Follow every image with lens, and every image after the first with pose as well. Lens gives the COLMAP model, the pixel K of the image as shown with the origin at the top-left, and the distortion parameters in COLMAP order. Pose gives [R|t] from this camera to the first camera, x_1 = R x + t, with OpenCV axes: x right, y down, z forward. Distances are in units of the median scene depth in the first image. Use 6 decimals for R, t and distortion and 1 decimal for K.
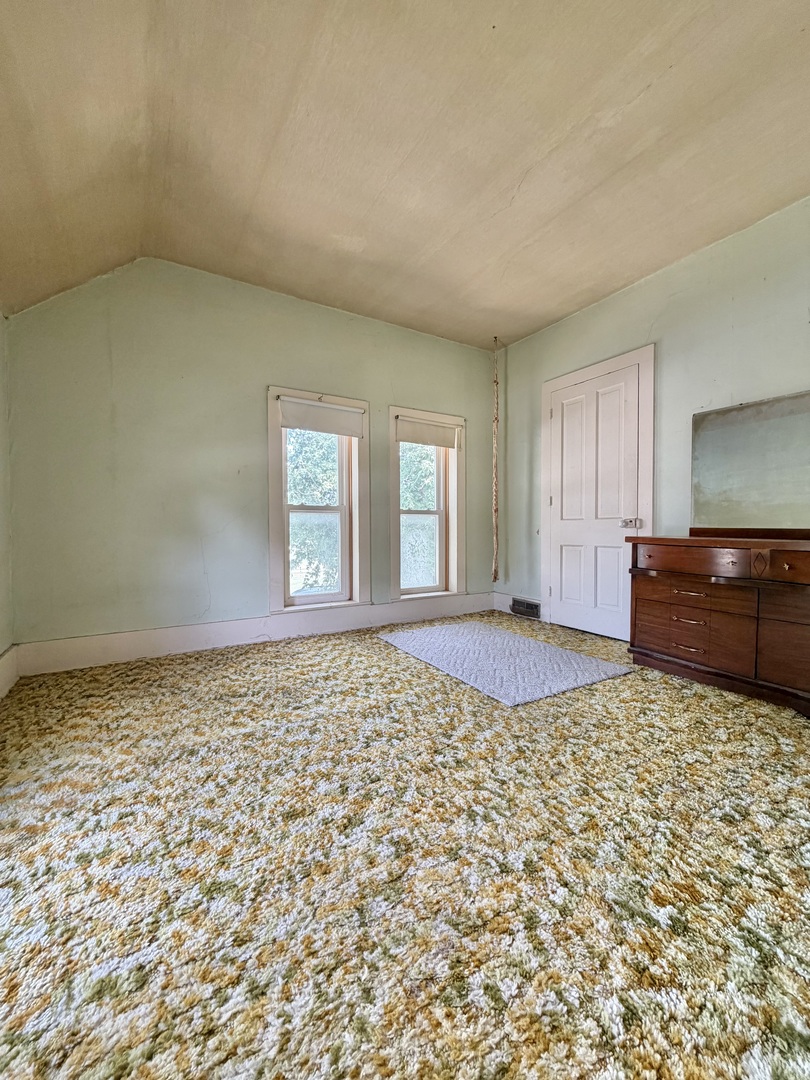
lens RADIAL K [[429.4, 0, 406.1], [0, 429.4, 539.8], [0, 0, 1]] dist [-0.000371, 0.000393]
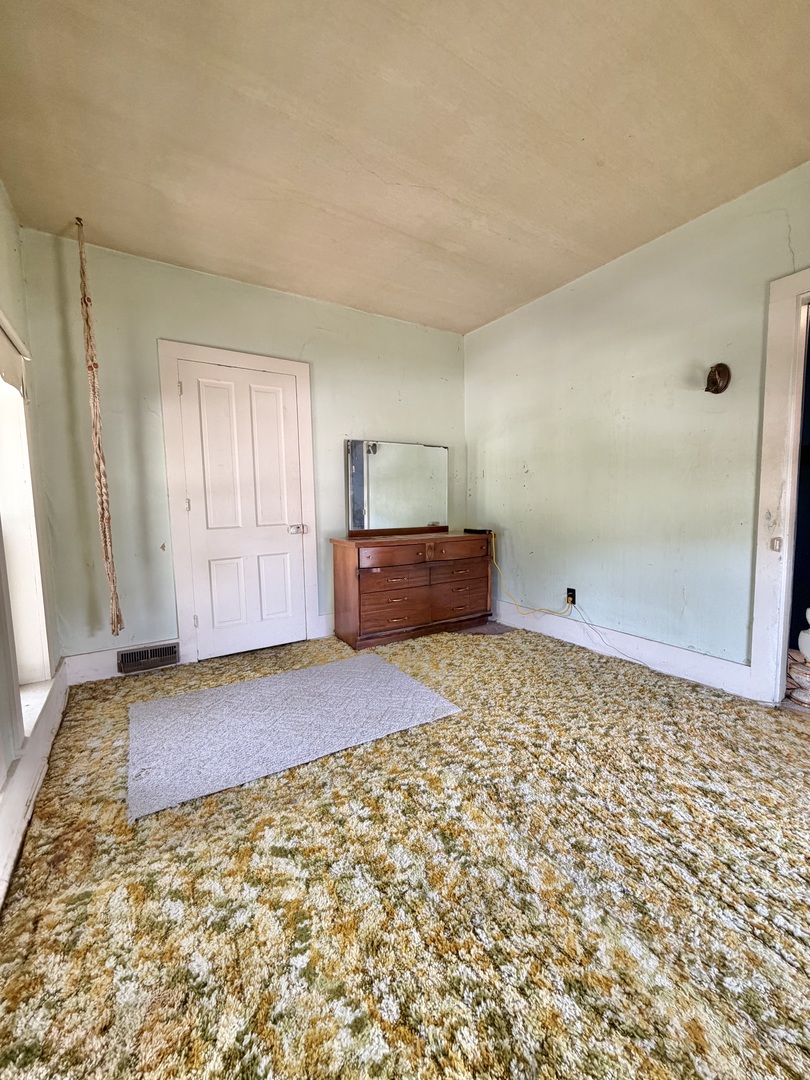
lens RADIAL K [[429.4, 0, 404.8], [0, 429.4, 538.8], [0, 0, 1]] dist [-0.000371, 0.000393]
pose [[-0.023885, -0.089616, 0.995690, -0.652981], [0.048540, 0.994695, 0.090690, -0.121329], [-0.998536, 0.050497, -0.019408, 0.944577]]
